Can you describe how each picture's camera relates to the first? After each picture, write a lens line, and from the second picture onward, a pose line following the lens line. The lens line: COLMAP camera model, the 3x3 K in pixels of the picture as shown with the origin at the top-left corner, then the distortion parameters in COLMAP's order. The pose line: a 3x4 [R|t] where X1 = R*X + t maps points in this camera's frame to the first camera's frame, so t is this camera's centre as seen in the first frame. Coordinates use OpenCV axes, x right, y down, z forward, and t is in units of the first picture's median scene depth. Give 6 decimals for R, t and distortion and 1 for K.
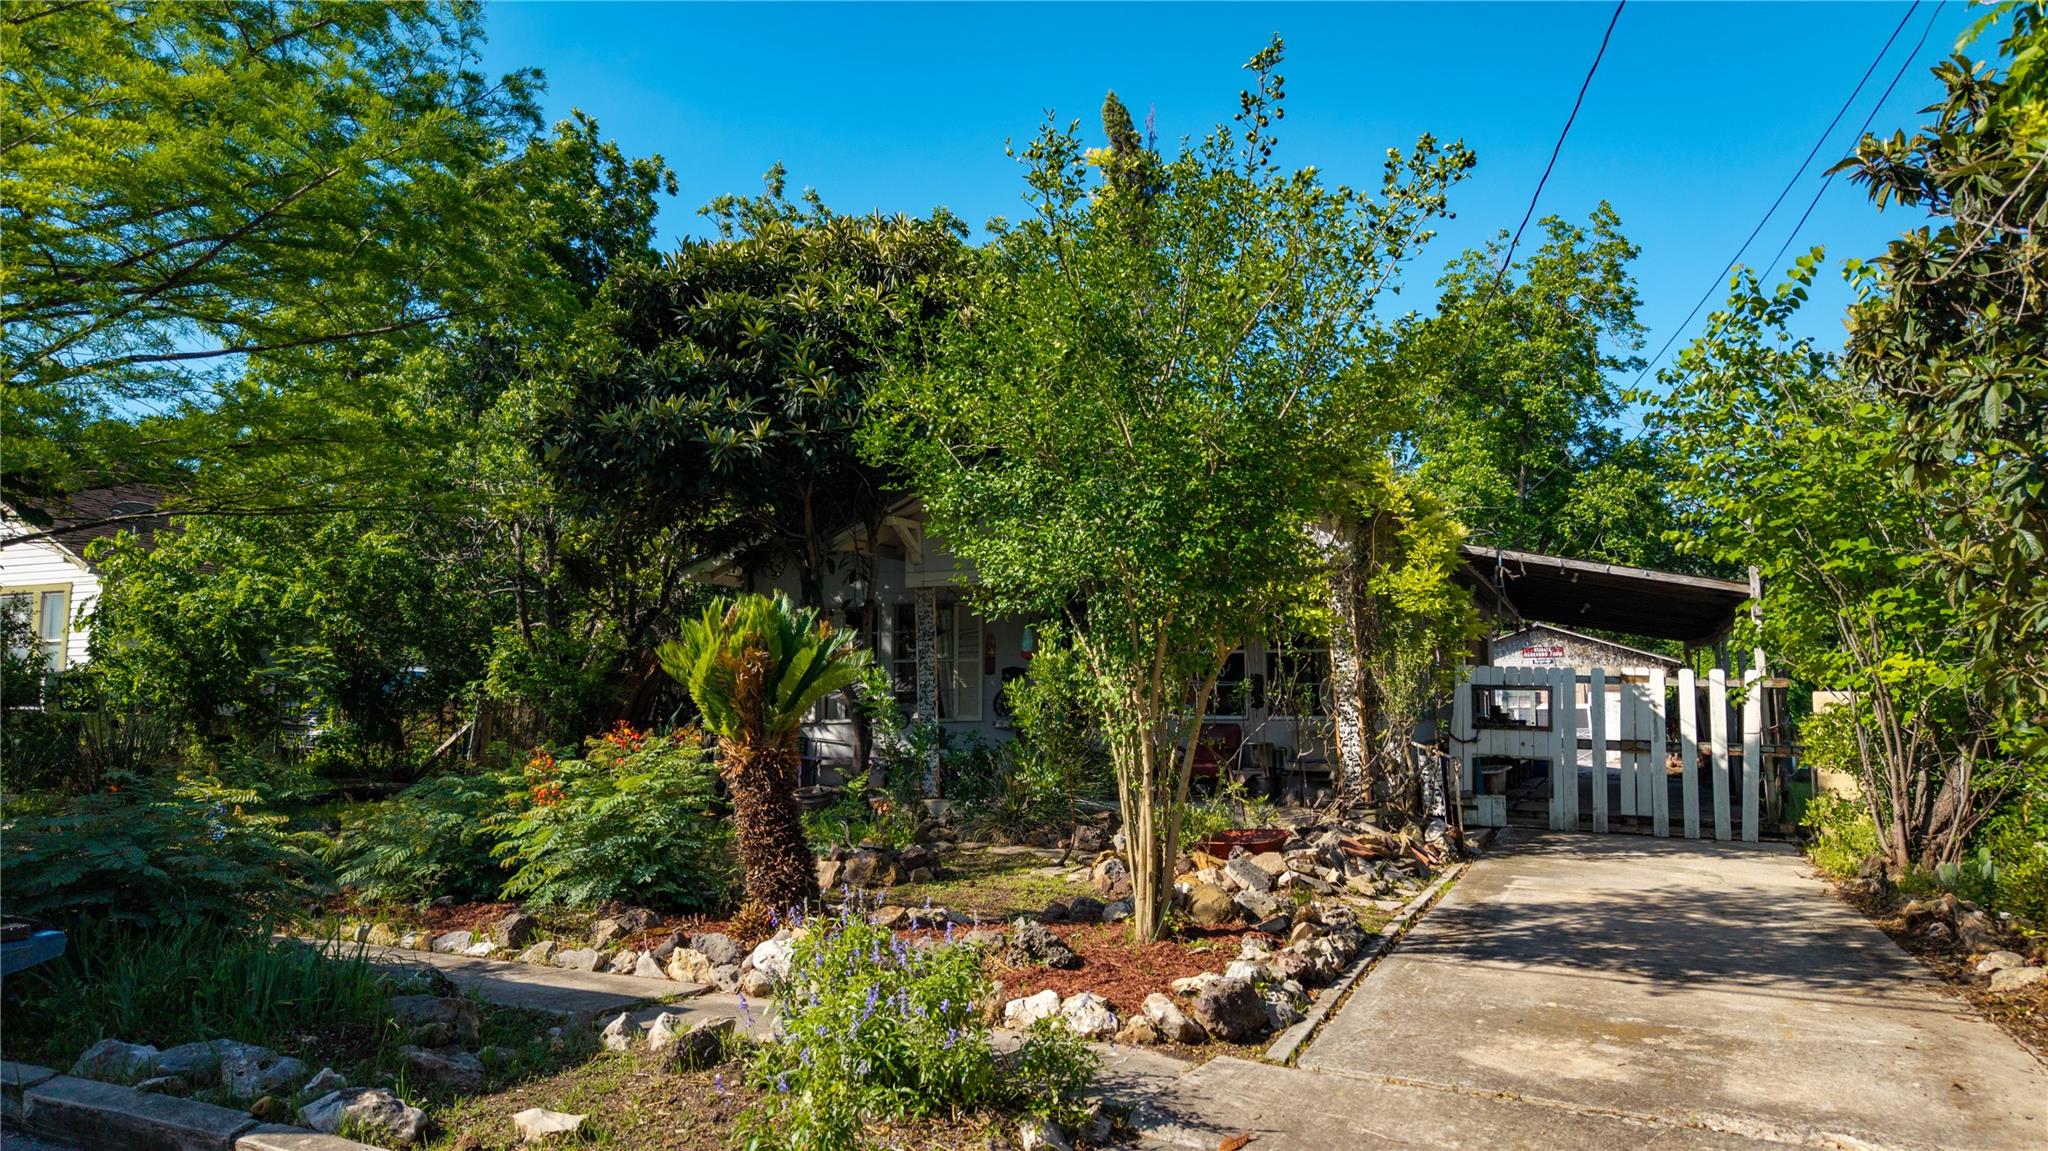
lens RADIAL K [[1344.3, 0, 1024.0], [0, 1344.3, 575.5], [0, 0, 1]] dist [0.018312, -0.031283]
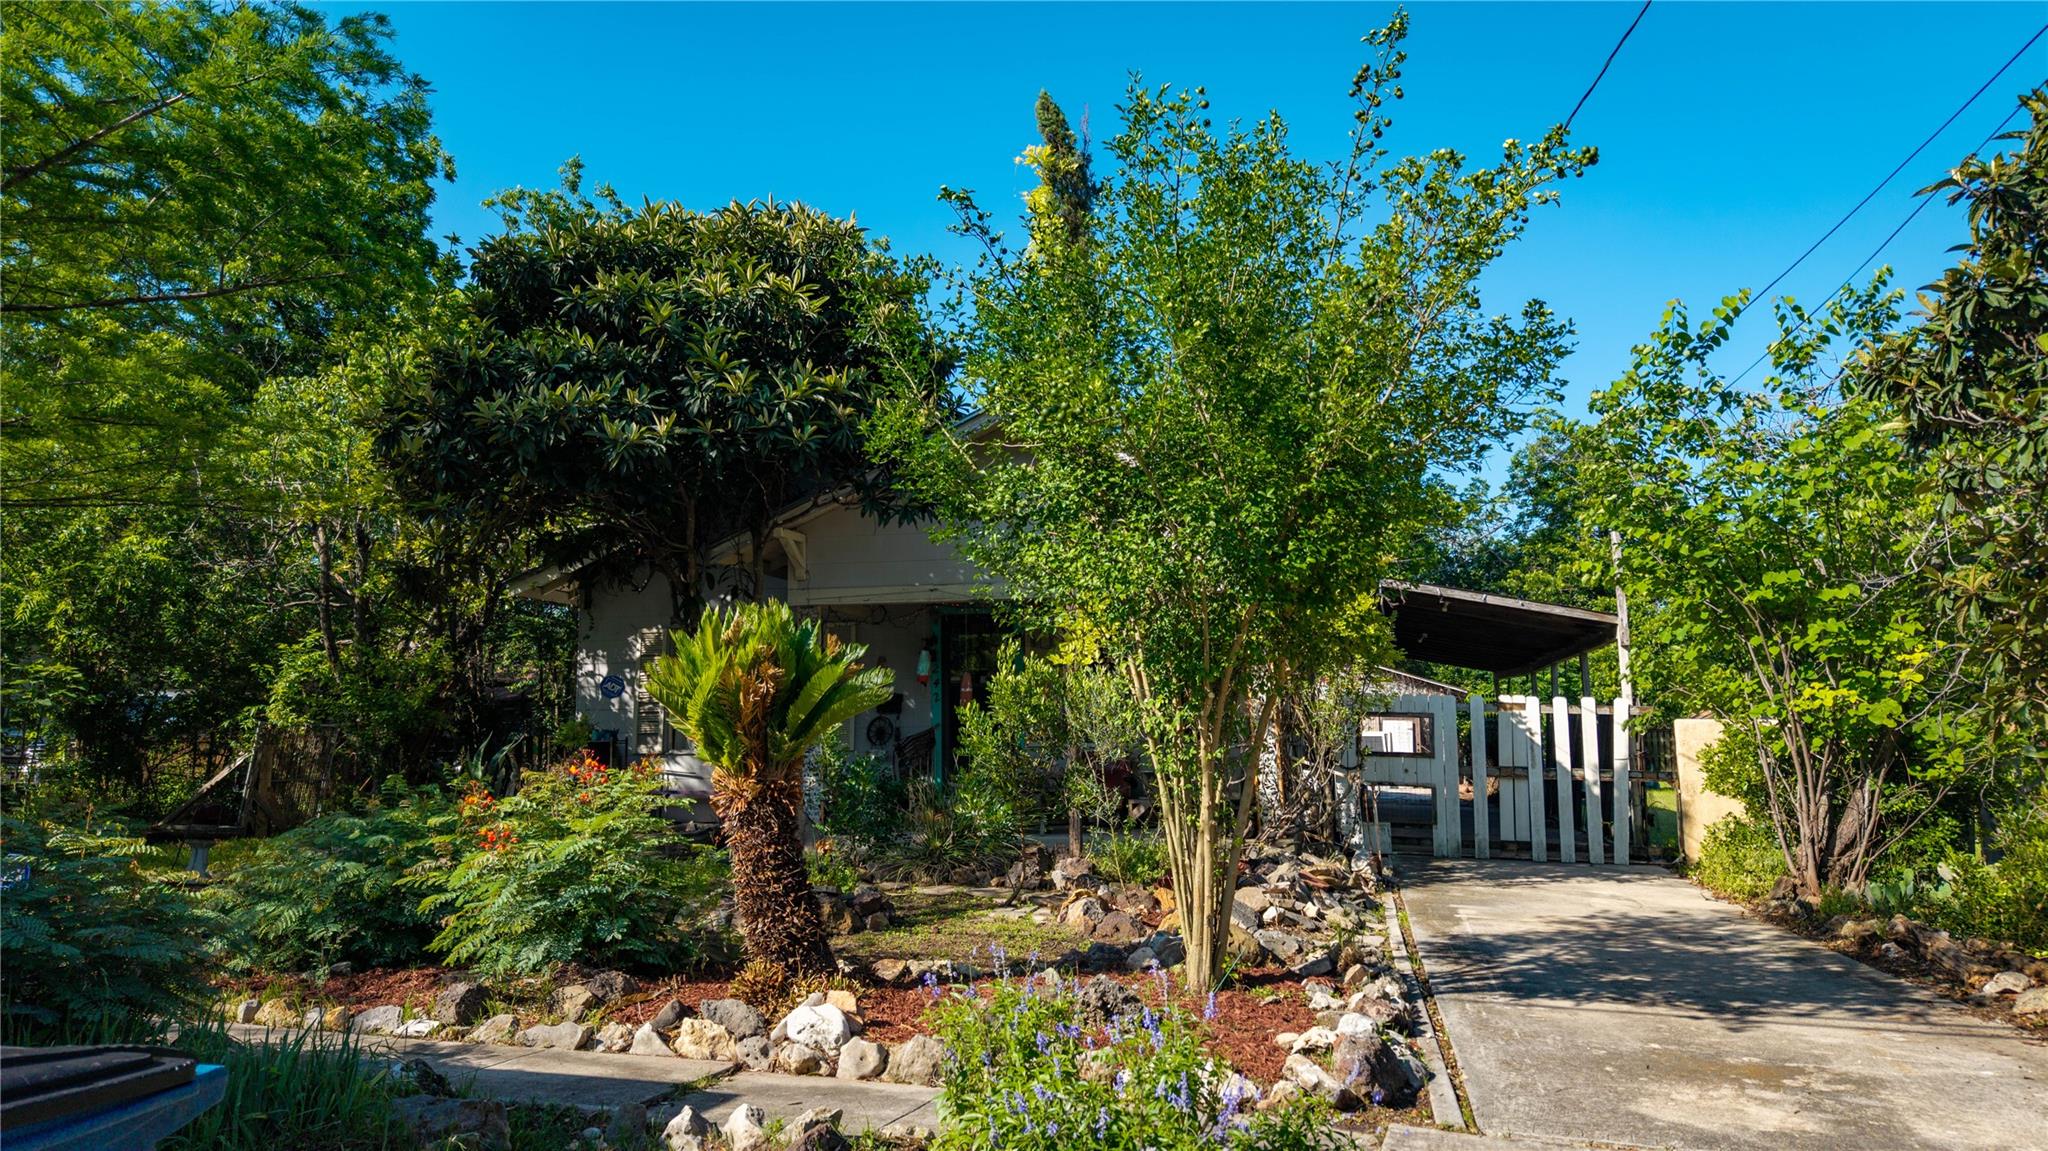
lens RADIAL K [[1355.6, 0, 1023.8], [0, 1355.6, 570.4], [0, 0, 1]] dist [0.002376, 0.000608]
pose [[0.984371, 0.019878, 0.174980, -0.129032], [-0.015600, 0.999546, -0.025792, 0.008840], [-0.175413, 0.022659, 0.984234, 0.075442]]
